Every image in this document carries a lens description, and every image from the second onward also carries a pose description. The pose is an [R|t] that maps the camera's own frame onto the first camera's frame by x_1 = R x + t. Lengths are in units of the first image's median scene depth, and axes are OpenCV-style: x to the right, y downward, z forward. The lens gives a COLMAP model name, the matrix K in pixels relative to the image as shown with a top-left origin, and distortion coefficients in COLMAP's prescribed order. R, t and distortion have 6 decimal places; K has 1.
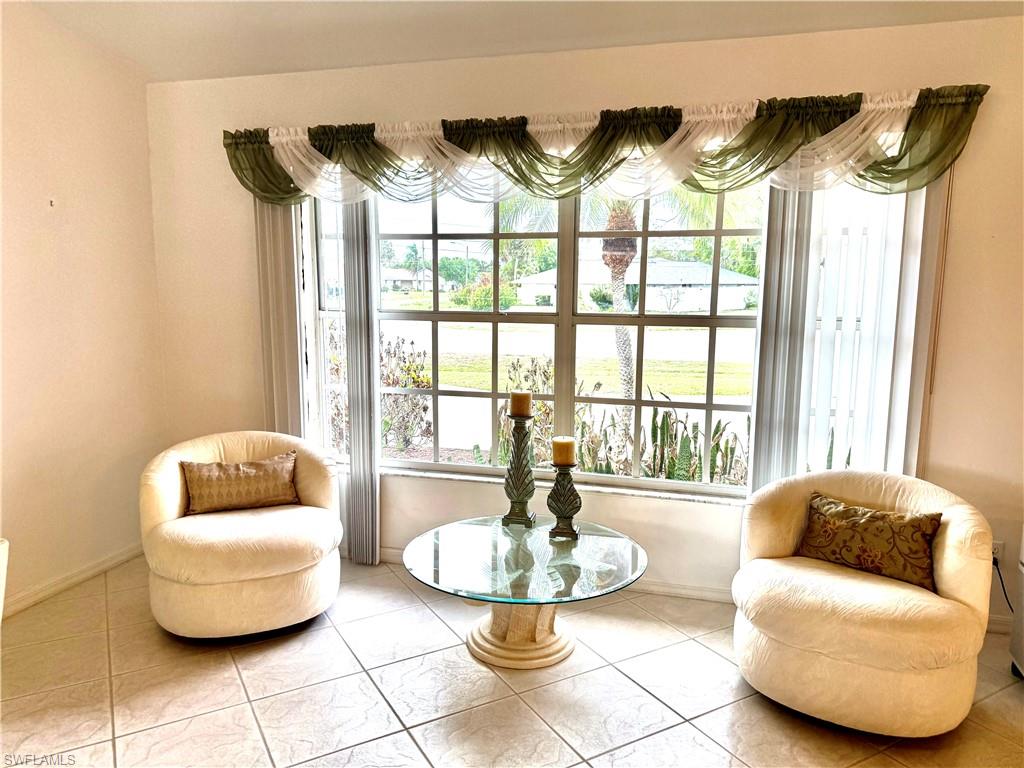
lens RADIAL K [[711.7, 0, 515.4], [0, 711.7, 387.7], [0, 0, 1]] dist [0.013567, -0.003720]
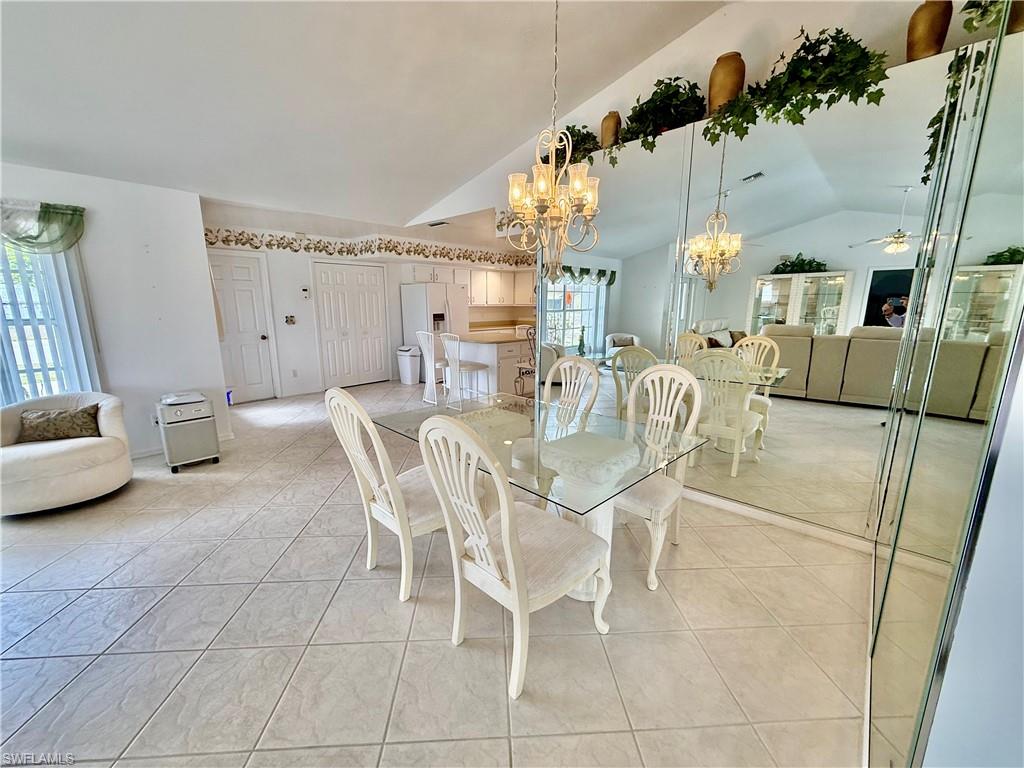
lens RADIAL K [[407.9, 0, 511.2], [0, 407.9, 383.6], [0, 0, 1]] dist [0.000393, 0.000066]
pose [[0.452108, -0.183138, 0.872960, 0.064258], [0.131271, 0.981699, 0.137965, 0.095166], [-0.882251, 0.052219, 0.467875, -0.655240]]
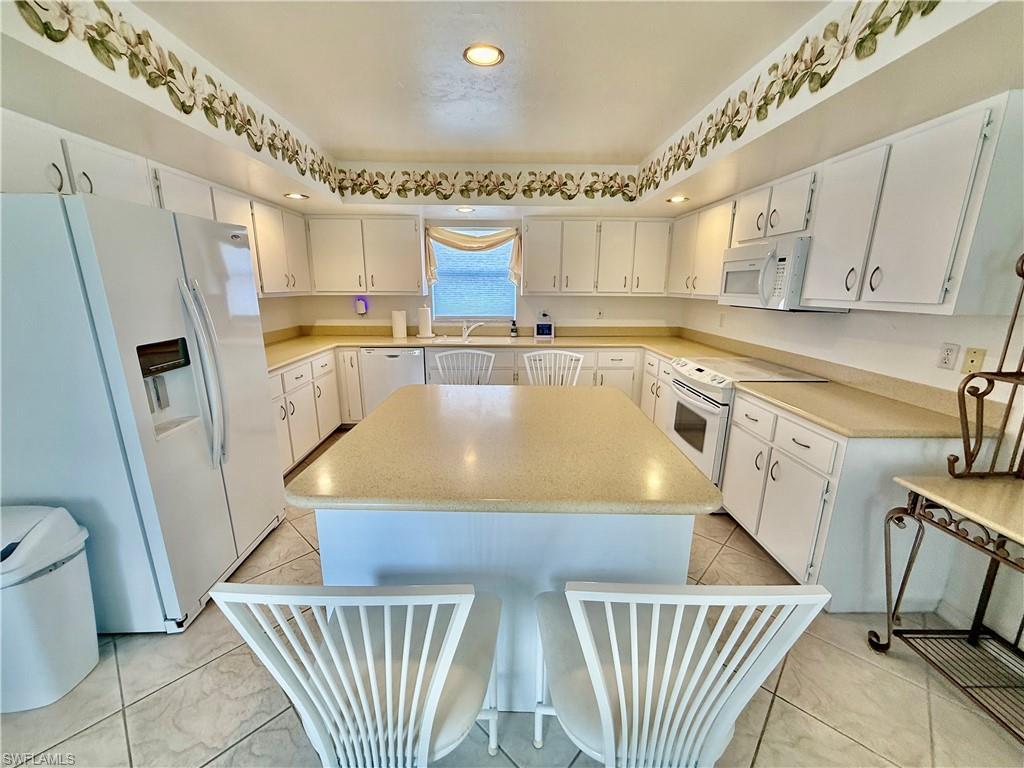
lens RADIAL K [[407.9, 0, 509.1], [0, 407.9, 384.4], [0, 0, 1]] dist [0.000393, 0.000066]
pose [[-0.279183, -0.241104, 0.929476, 1.492510], [0.127880, 0.950007, 0.284840, -0.090065], [-0.951685, 0.198384, -0.234393, 0.613295]]
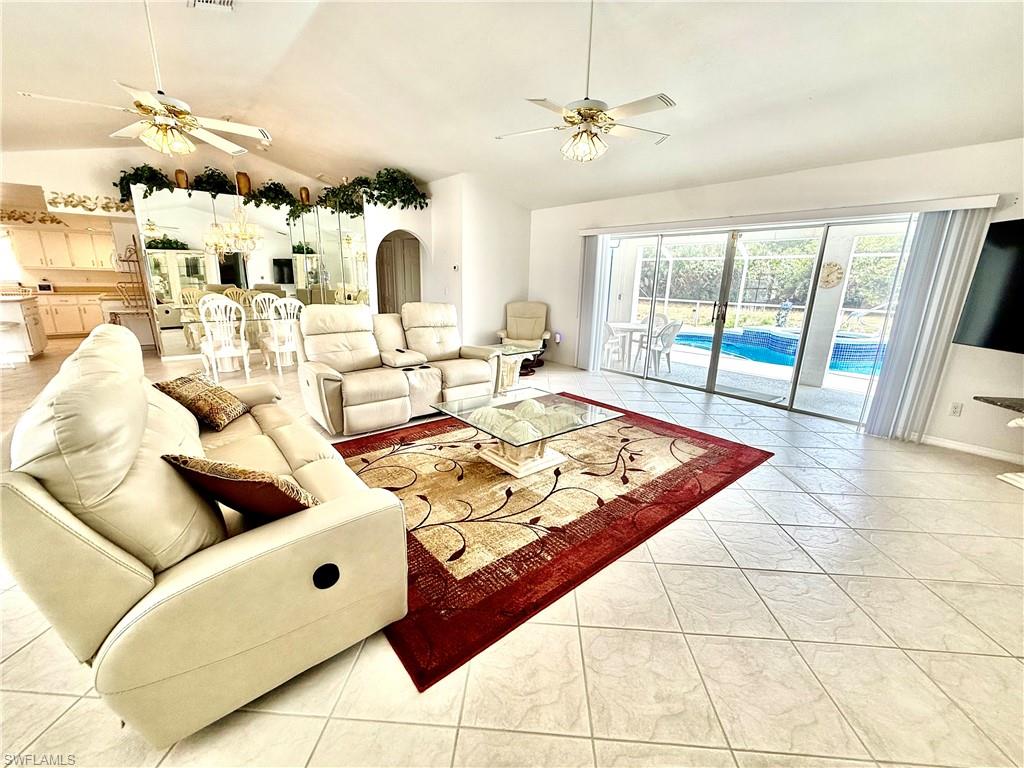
lens RADIAL K [[407.9, 0, 509.0], [0, 407.9, 382.2], [0, 0, 1]] dist [0.000393, 0.000066]
pose [[-0.830203, -0.162784, 0.533165, -1.564466], [0.050732, 0.930384, 0.363058, -0.089194], [-0.555148, 0.328461, -0.764149, 0.688428]]
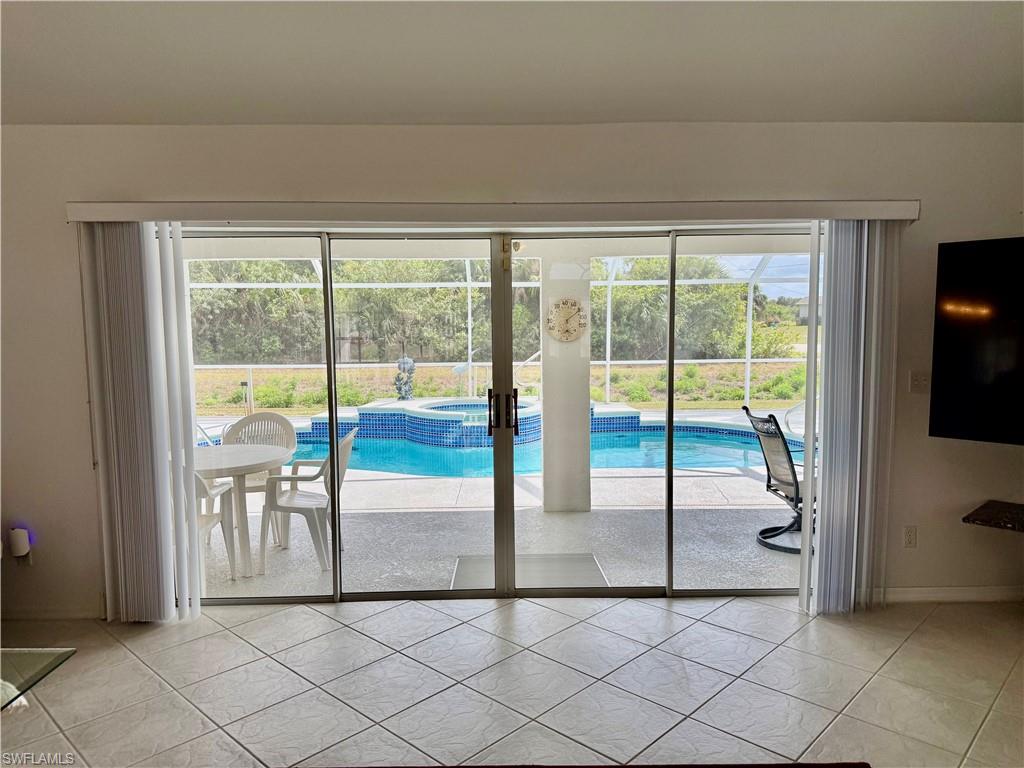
lens RADIAL K [[711.7, 0, 505.1], [0, 711.7, 389.4], [0, 0, 1]] dist [0.013567, -0.003720]
pose [[-0.962166, 0.028265, -0.270994, -0.956548], [-0.035965, 0.972726, 0.229150, -0.032629], [0.270080, 0.230227, -0.934908, -0.043285]]
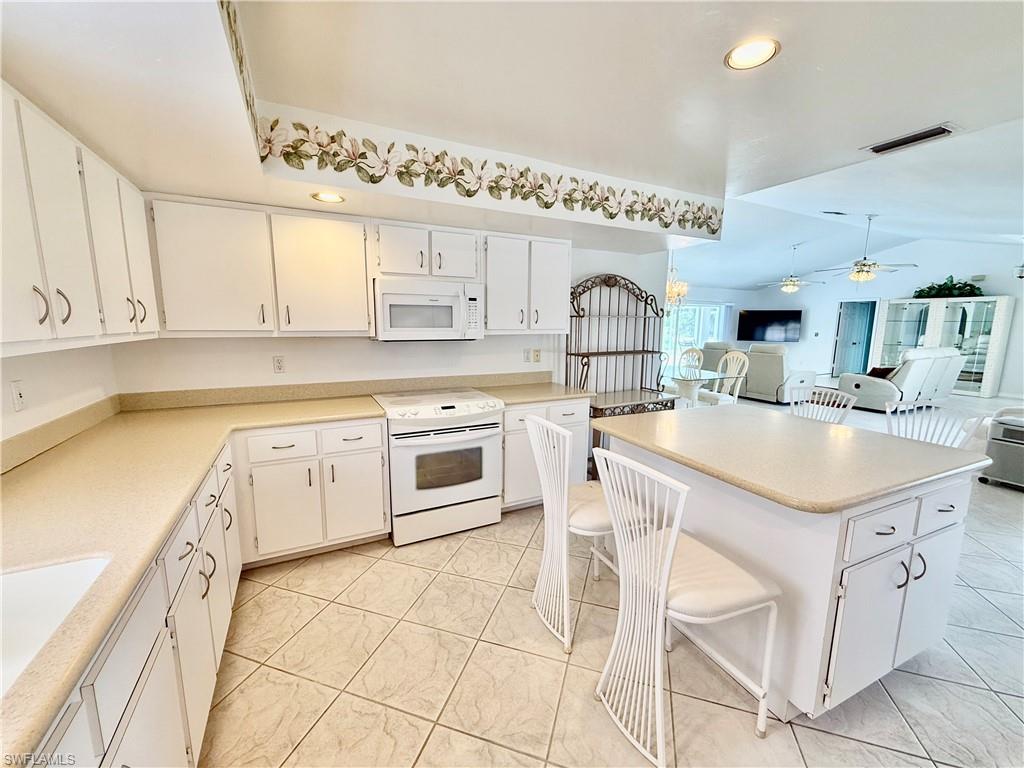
lens RADIAL K [[407.9, 0, 512.5], [0, 407.9, 382.7], [0, 0, 1]] dist [0.000393, 0.000066]
pose [[-0.743492, 0.085124, -0.663305, 2.844226], [-0.112141, 0.961951, 0.249147, -0.089954], [0.659275, 0.259622, -0.705657, 0.679891]]
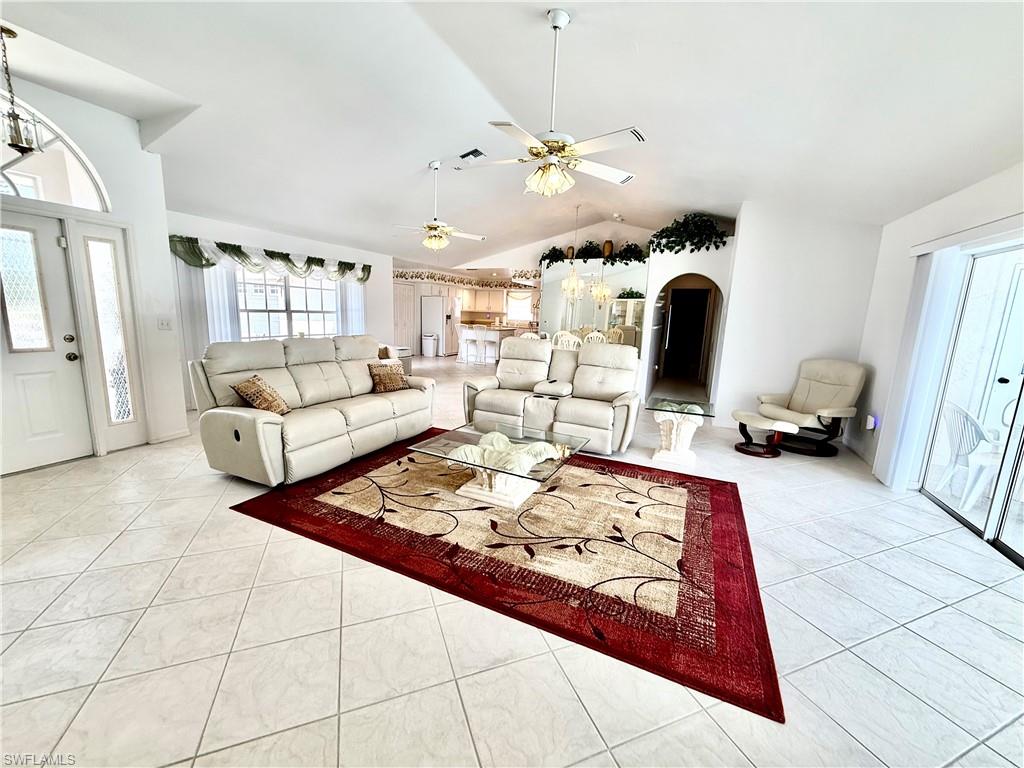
lens RADIAL K [[407.9, 0, 511.5], [0, 407.9, 381.9], [0, 0, 1]] dist [0.000393, 0.000066]
pose [[0.152908, -0.172408, 0.973085, -2.104486], [0.105569, 0.981880, 0.157377, 0.045718], [-0.982586, 0.078663, 0.168338, -0.407423]]
